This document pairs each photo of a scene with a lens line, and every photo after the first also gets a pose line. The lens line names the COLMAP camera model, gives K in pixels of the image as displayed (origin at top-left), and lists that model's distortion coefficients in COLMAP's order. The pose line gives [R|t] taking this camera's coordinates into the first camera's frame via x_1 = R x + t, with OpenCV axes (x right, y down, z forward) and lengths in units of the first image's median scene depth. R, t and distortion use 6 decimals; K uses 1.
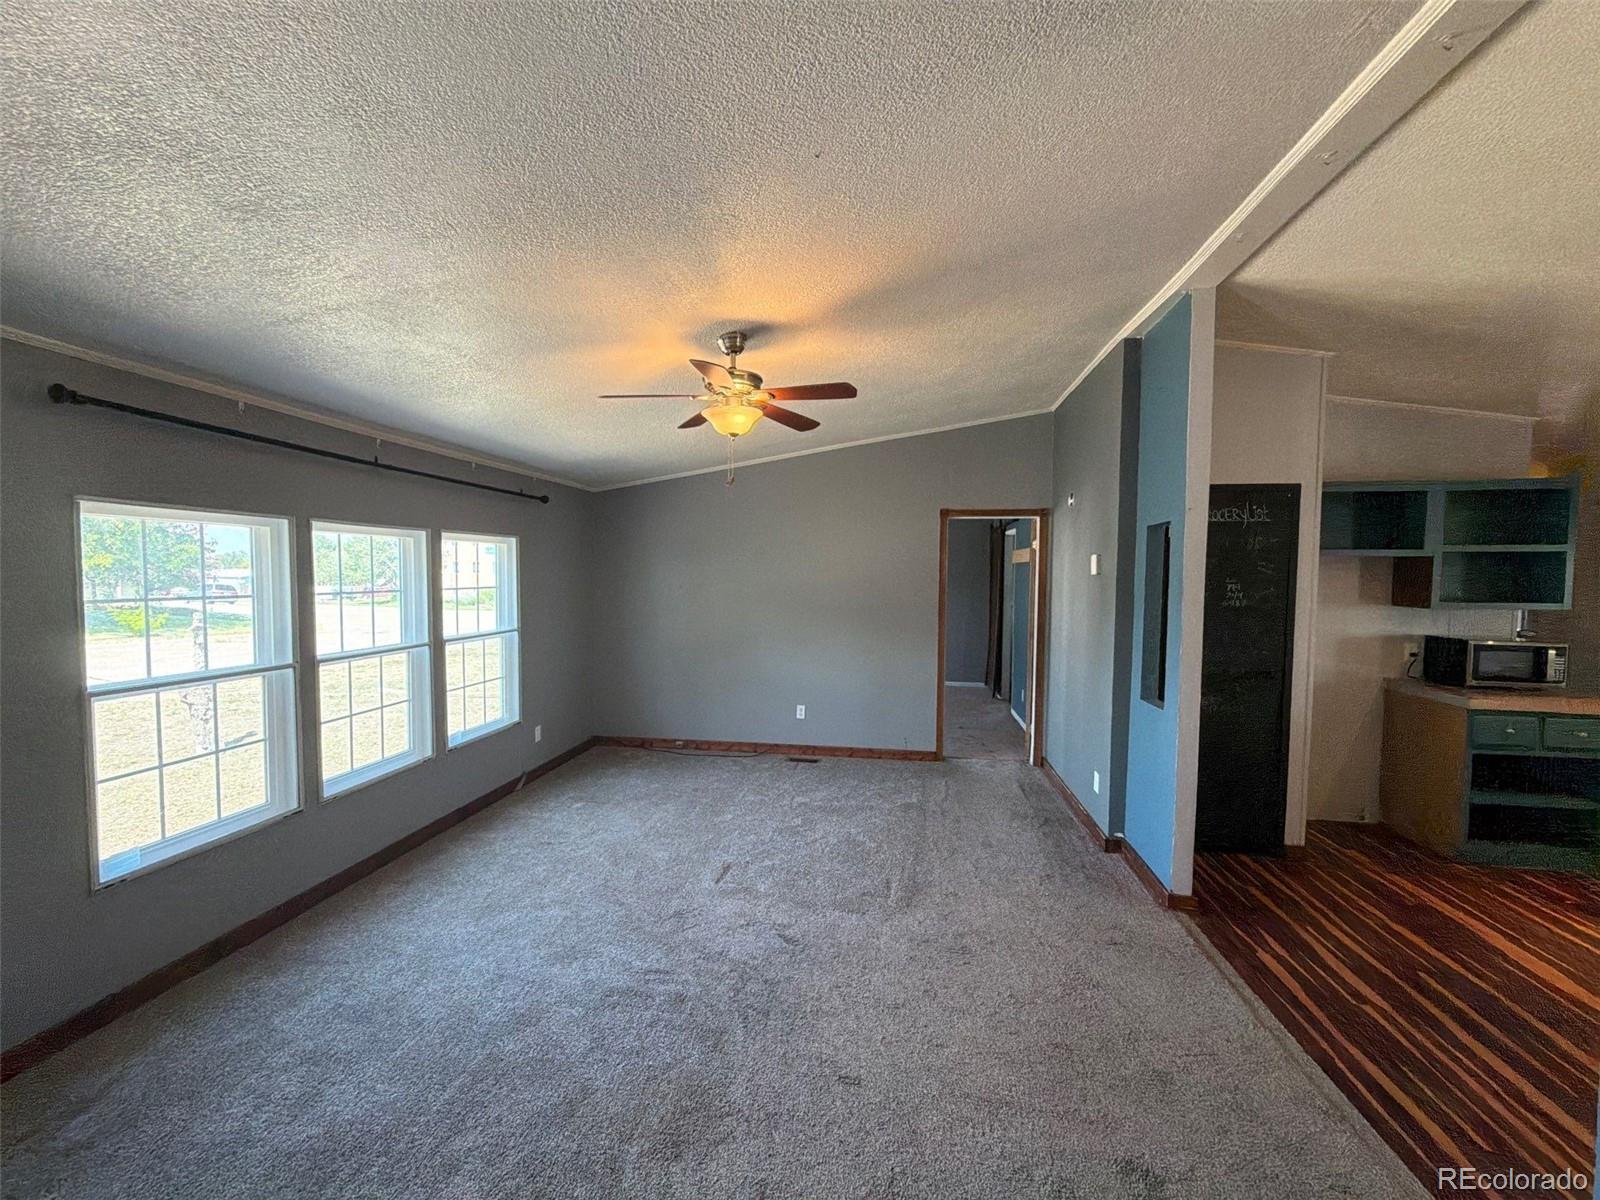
lens RADIAL K [[638.9, 0, 799.0], [0, 638.9, 601.1], [0, 0, 1]] dist [-0.001319, 0.000030]
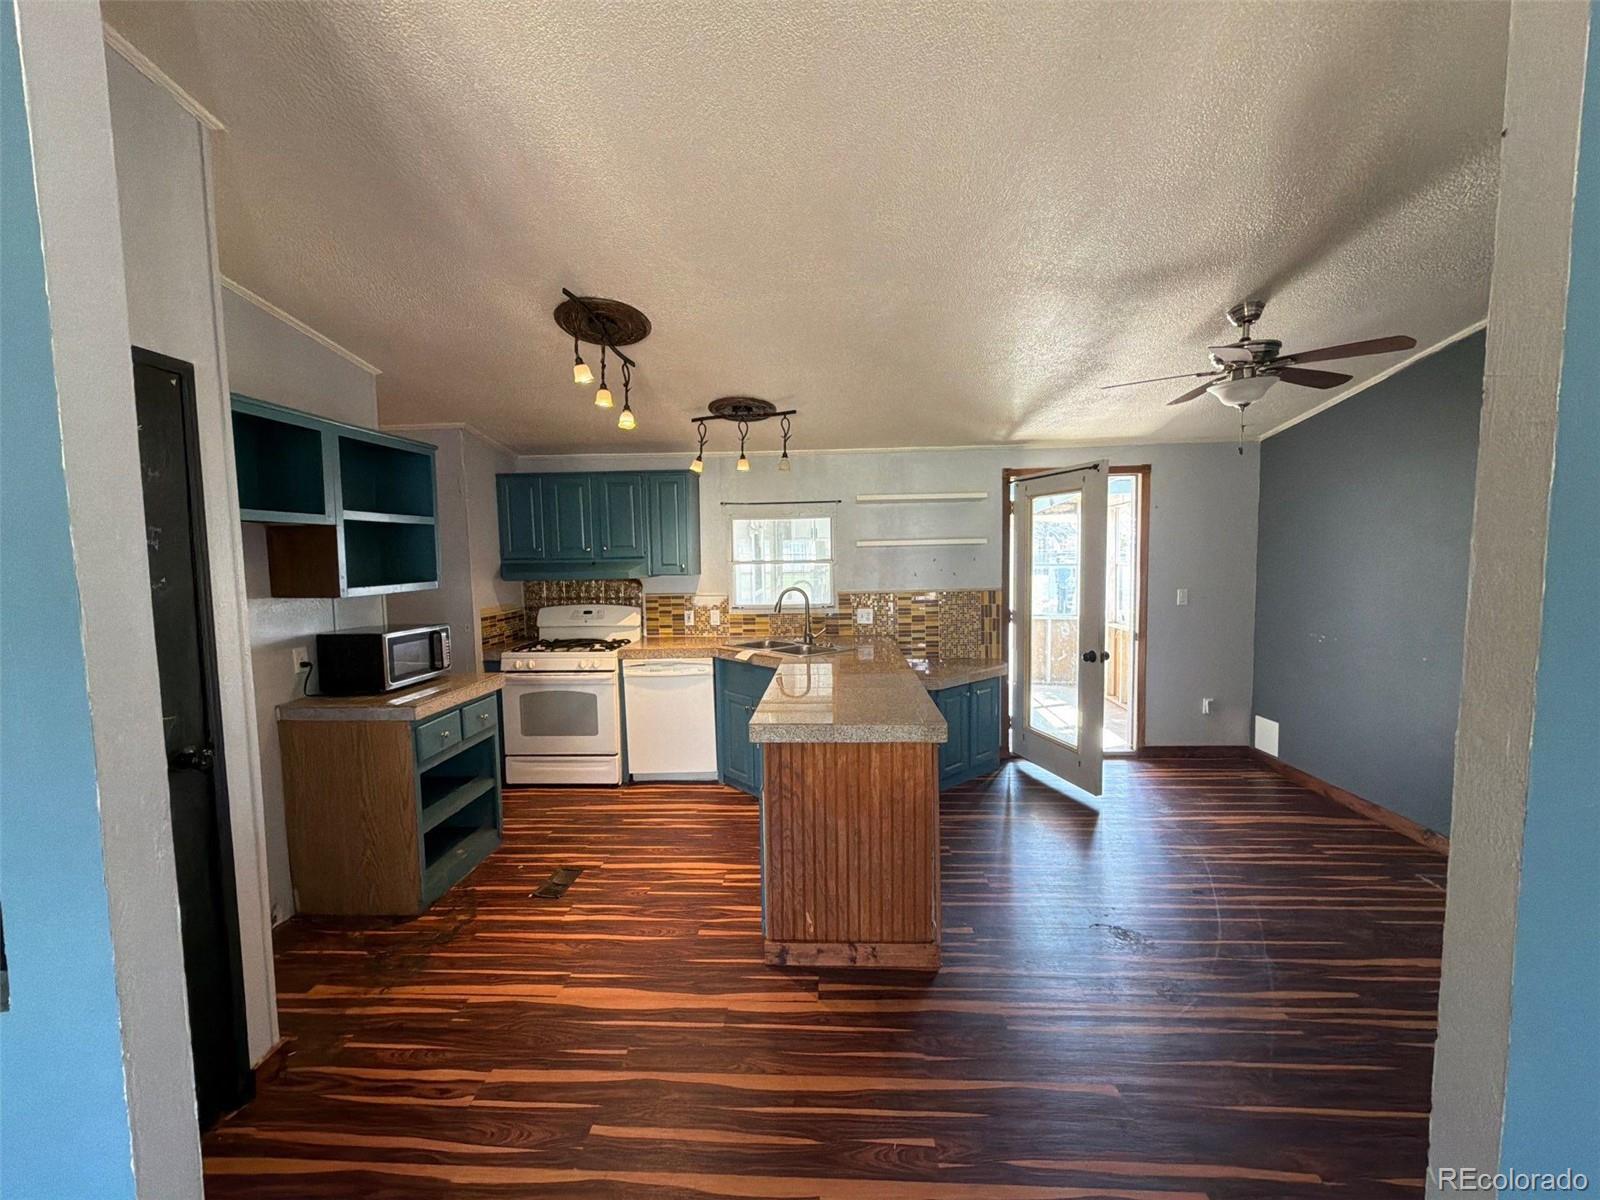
lens RADIAL K [[638.9, 0, 799.0], [0, 638.9, 601.1], [0, 0, 1]] dist [-0.001319, 0.000030]
pose [[-0.096435, -0.079397, 0.992168, 0.224359], [0.059987, 0.994538, 0.085418, -0.015334], [-0.993530, 0.067755, -0.091145, 0.558988]]
